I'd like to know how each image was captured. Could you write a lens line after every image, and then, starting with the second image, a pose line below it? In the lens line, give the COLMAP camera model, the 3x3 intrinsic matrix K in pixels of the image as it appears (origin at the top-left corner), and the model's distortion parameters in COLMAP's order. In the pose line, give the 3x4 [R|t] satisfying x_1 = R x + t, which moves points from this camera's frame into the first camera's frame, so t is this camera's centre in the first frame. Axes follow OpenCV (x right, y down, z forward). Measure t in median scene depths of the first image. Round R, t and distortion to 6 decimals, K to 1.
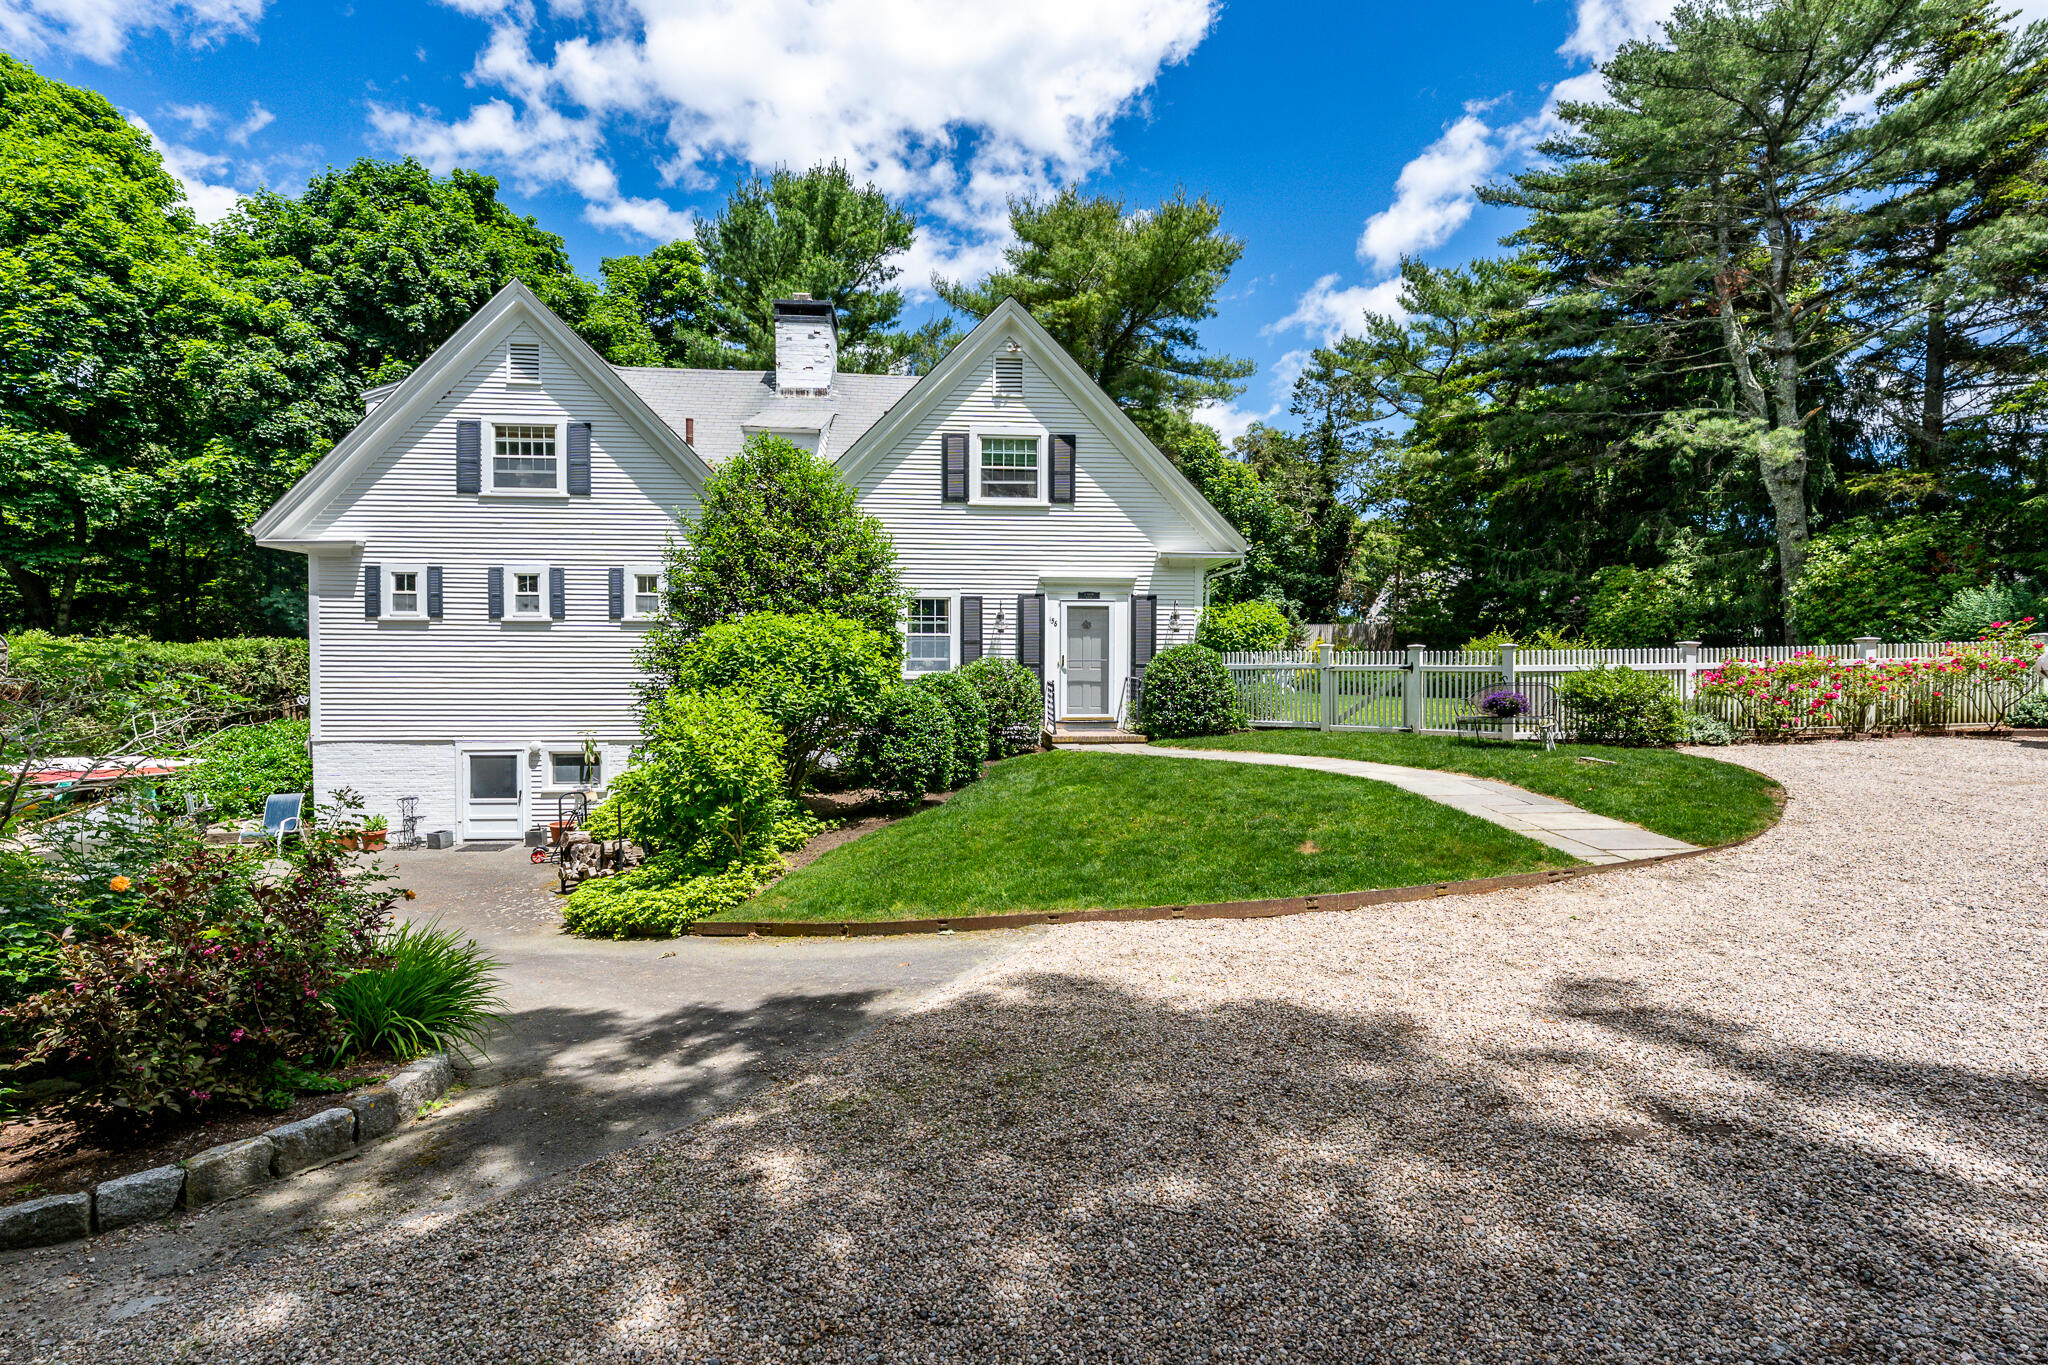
lens RADIAL K [[936.6, 0, 1024.0], [0, 936.6, 682.5], [0, 0, 1]] dist [-0.002022, 0.000161]
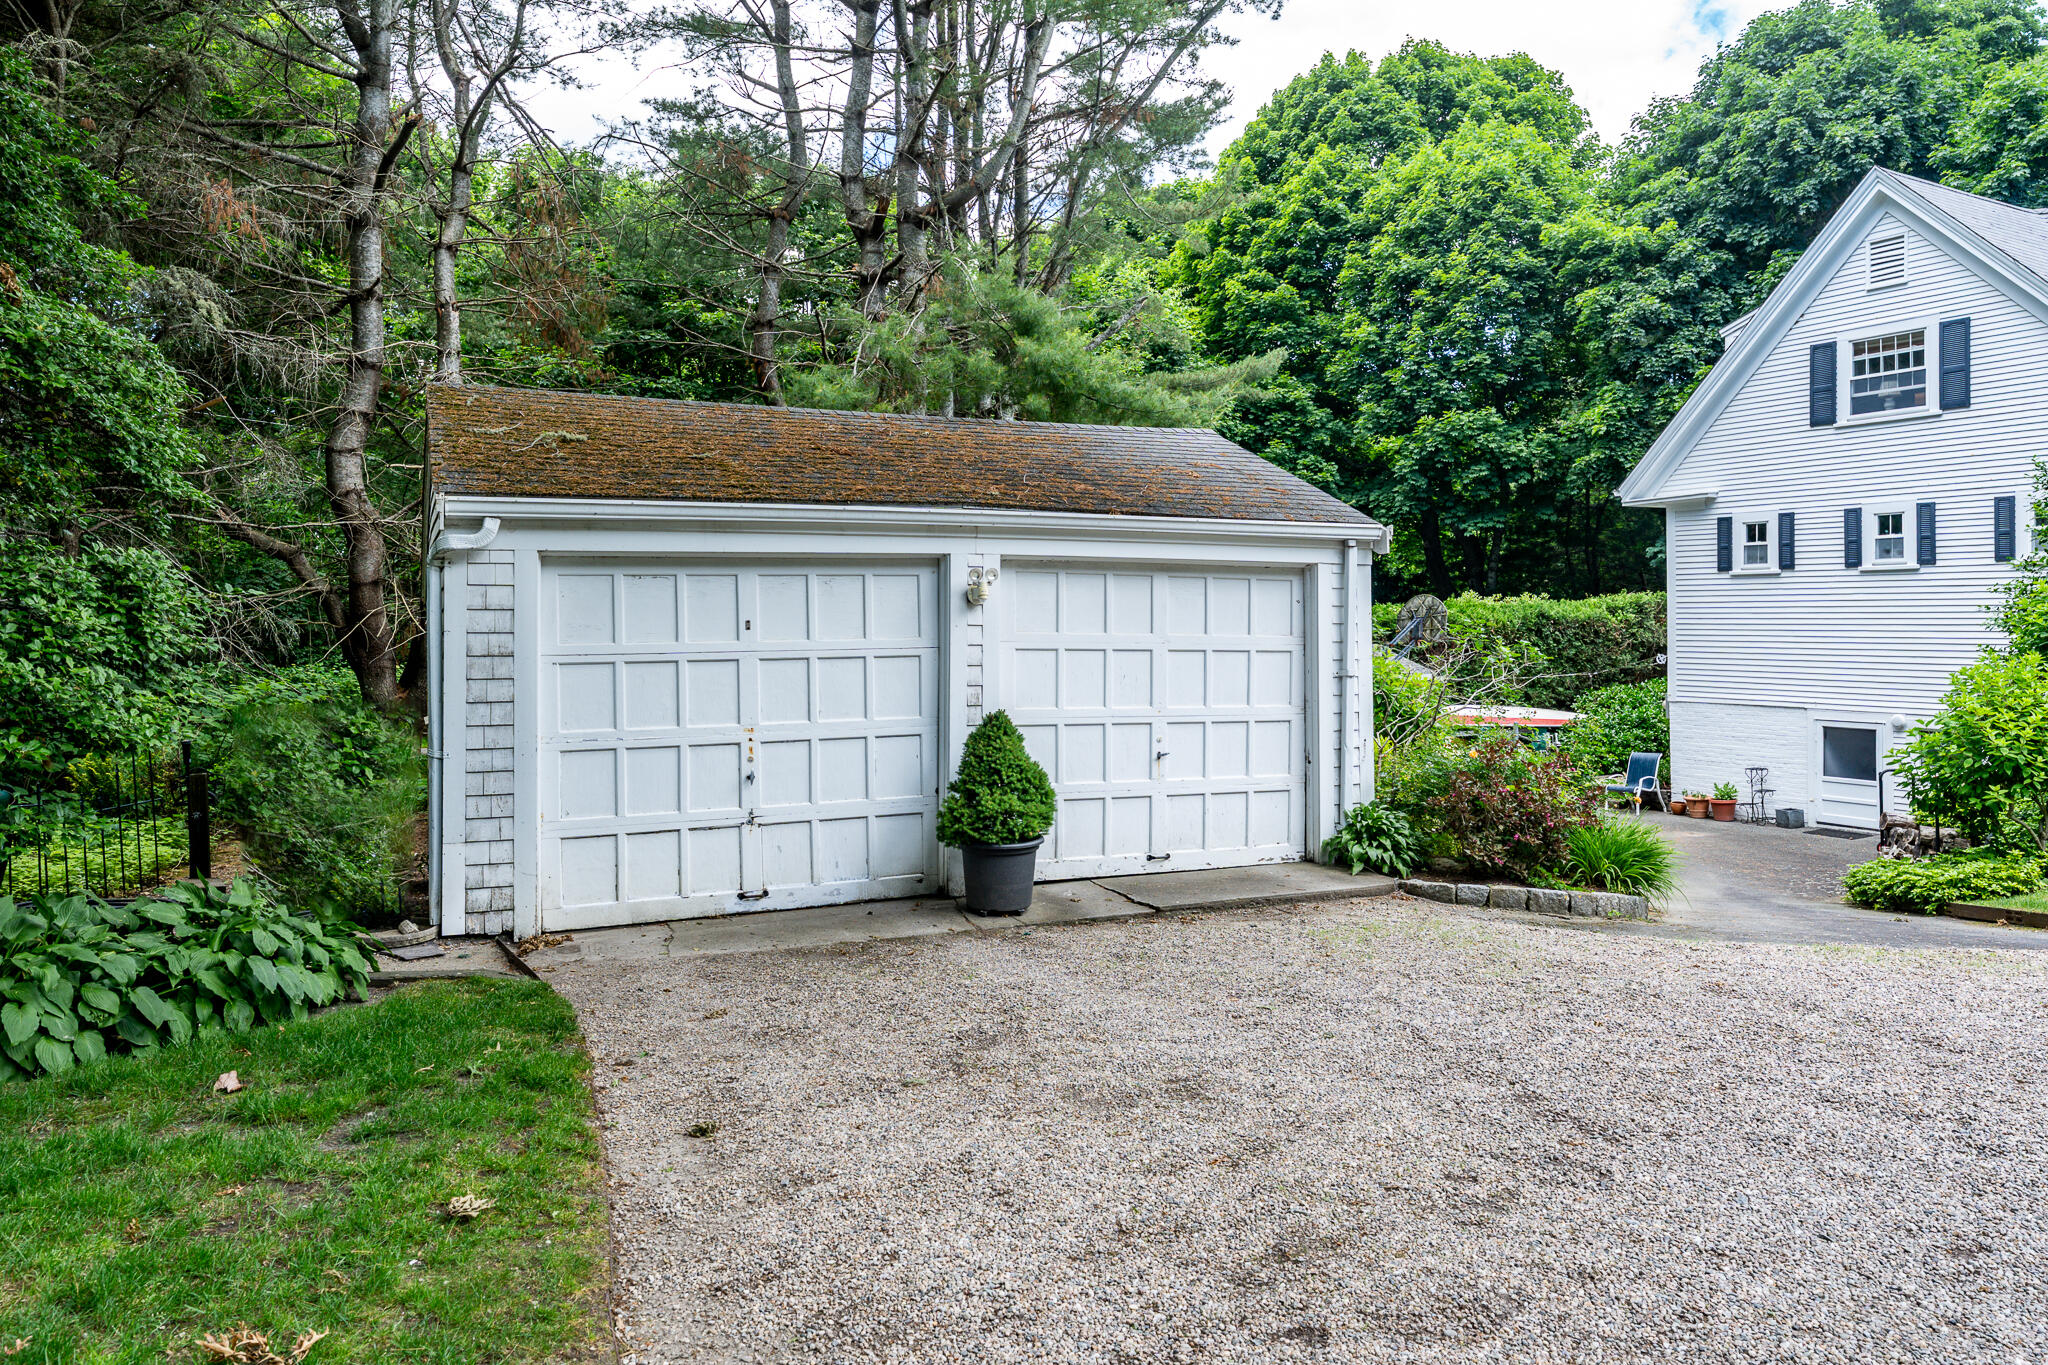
lens RADIAL K [[1520.2, 0, 1019.5], [0, 1520.2, 610.2], [0, 0, 1]] dist [0.001109, -0.000145]
pose [[0.441338, -0.006713, -0.897316, 0.277196], [-0.009355, 0.999883, -0.012082, -0.004911], [0.897292, 0.013727, 0.441224, -0.235816]]
